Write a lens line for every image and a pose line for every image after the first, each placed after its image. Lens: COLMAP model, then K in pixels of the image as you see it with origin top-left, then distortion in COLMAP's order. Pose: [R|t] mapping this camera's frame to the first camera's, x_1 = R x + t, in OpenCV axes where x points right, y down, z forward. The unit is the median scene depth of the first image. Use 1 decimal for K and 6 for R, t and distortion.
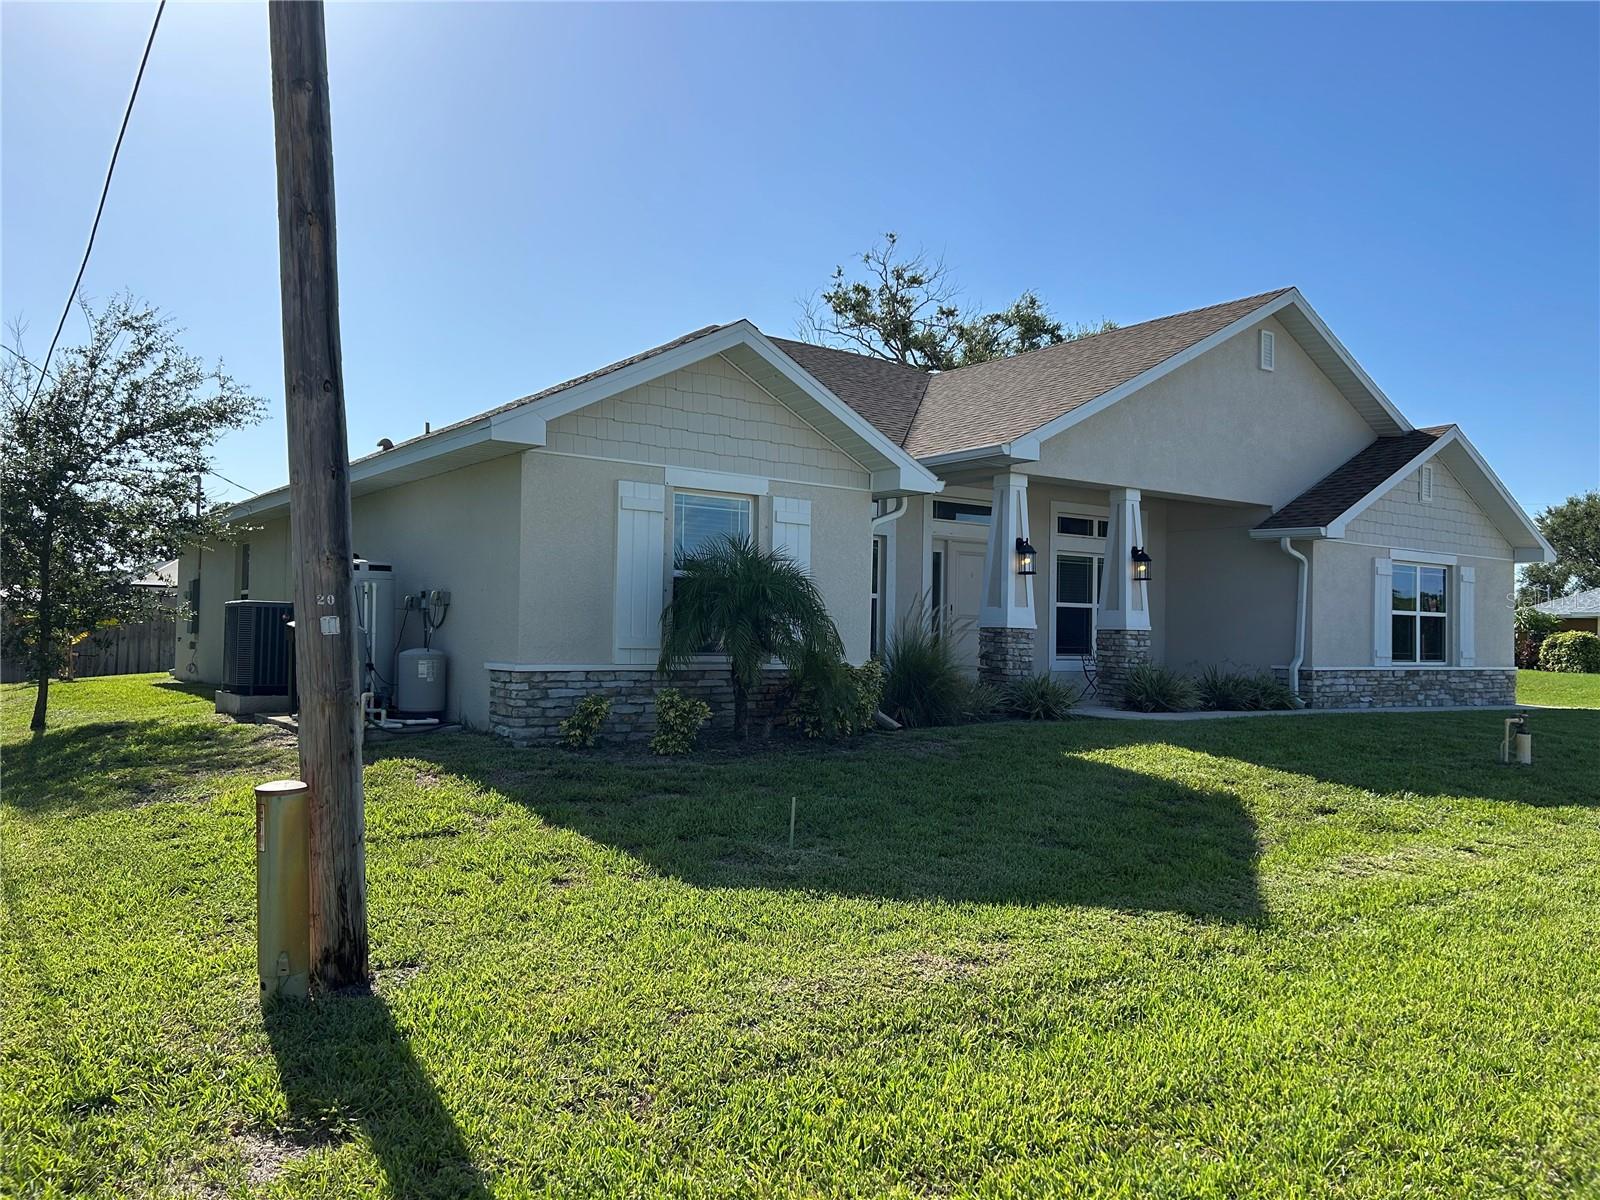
lens RADIAL K [[1202.2, 0, 800.0], [0, 1202.2, 600.0], [0, 0, 1]] dist [0.061278, -0.057875]
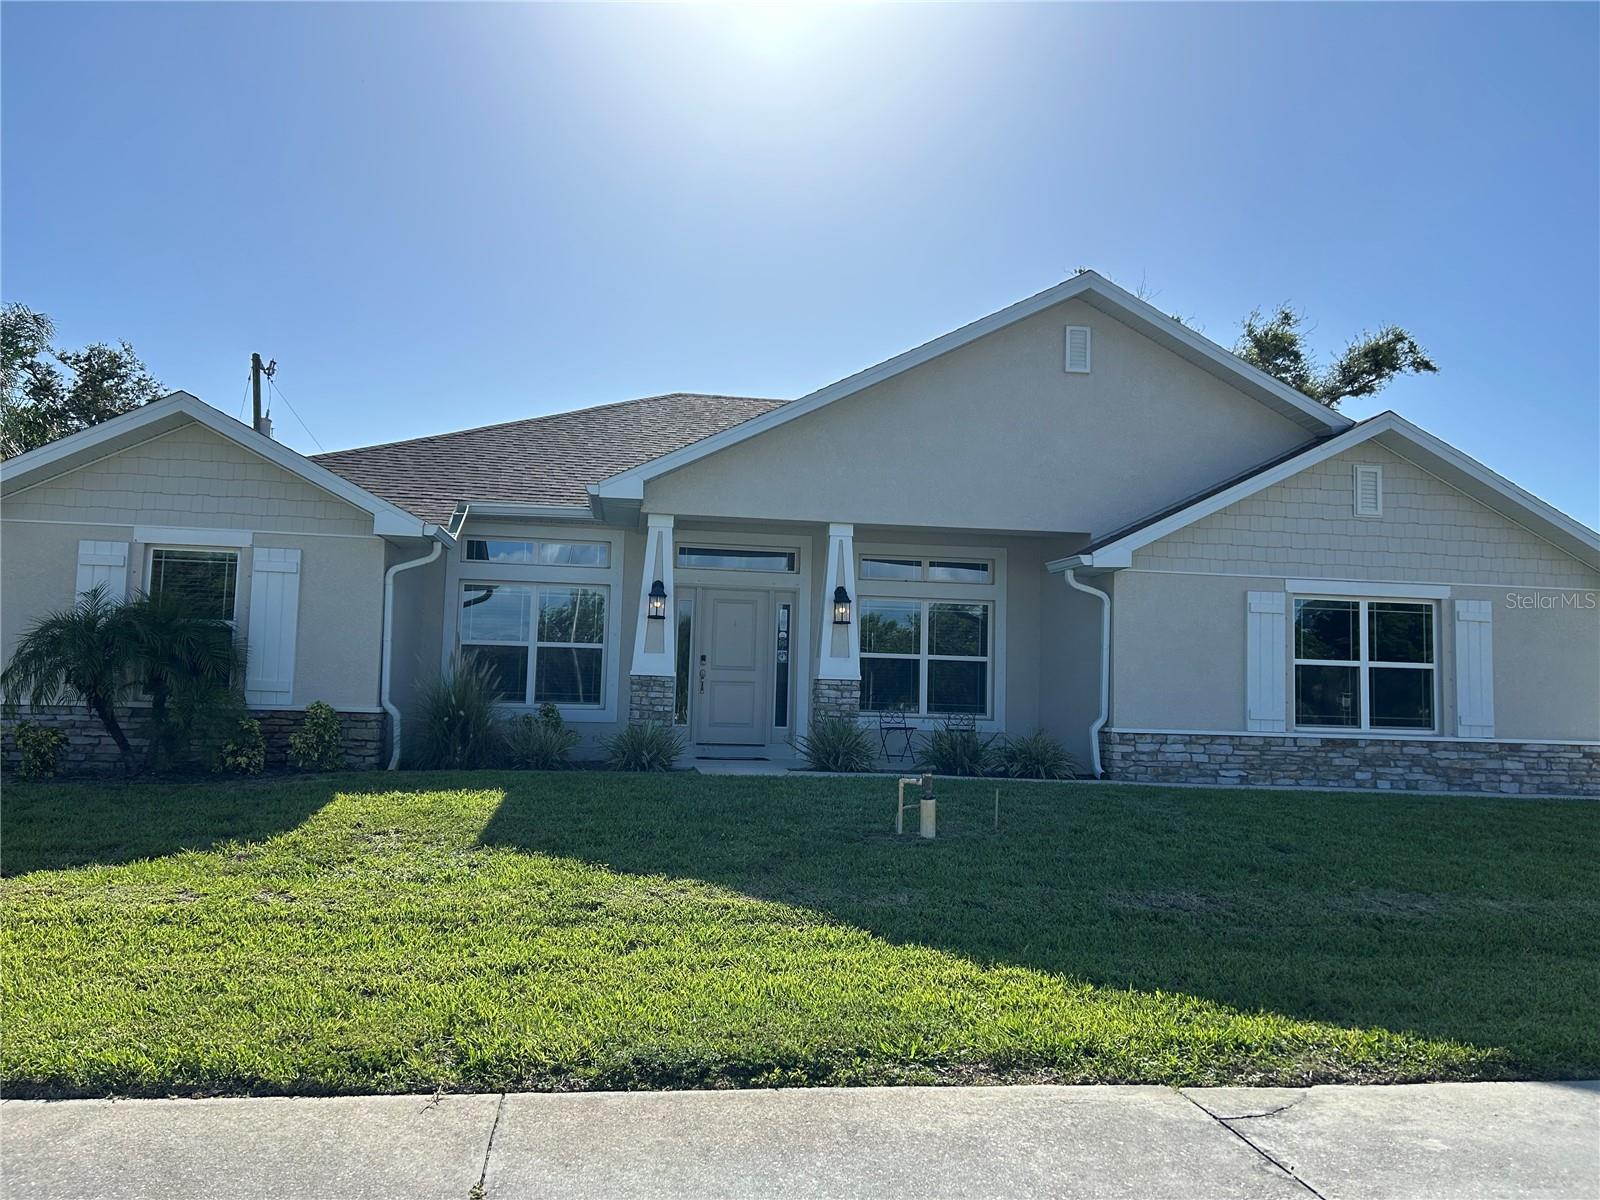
lens RADIAL K [[1202.2, 0, 800.0], [0, 1202.2, 600.0], [0, 0, 1]] dist [0.061278, -0.057875]
pose [[0.877922, -0.034956, -0.477525, 0.606717], [0.003107, 0.997726, -0.067324, 0.022900], [0.478793, 0.057622, 0.876035, 0.185293]]
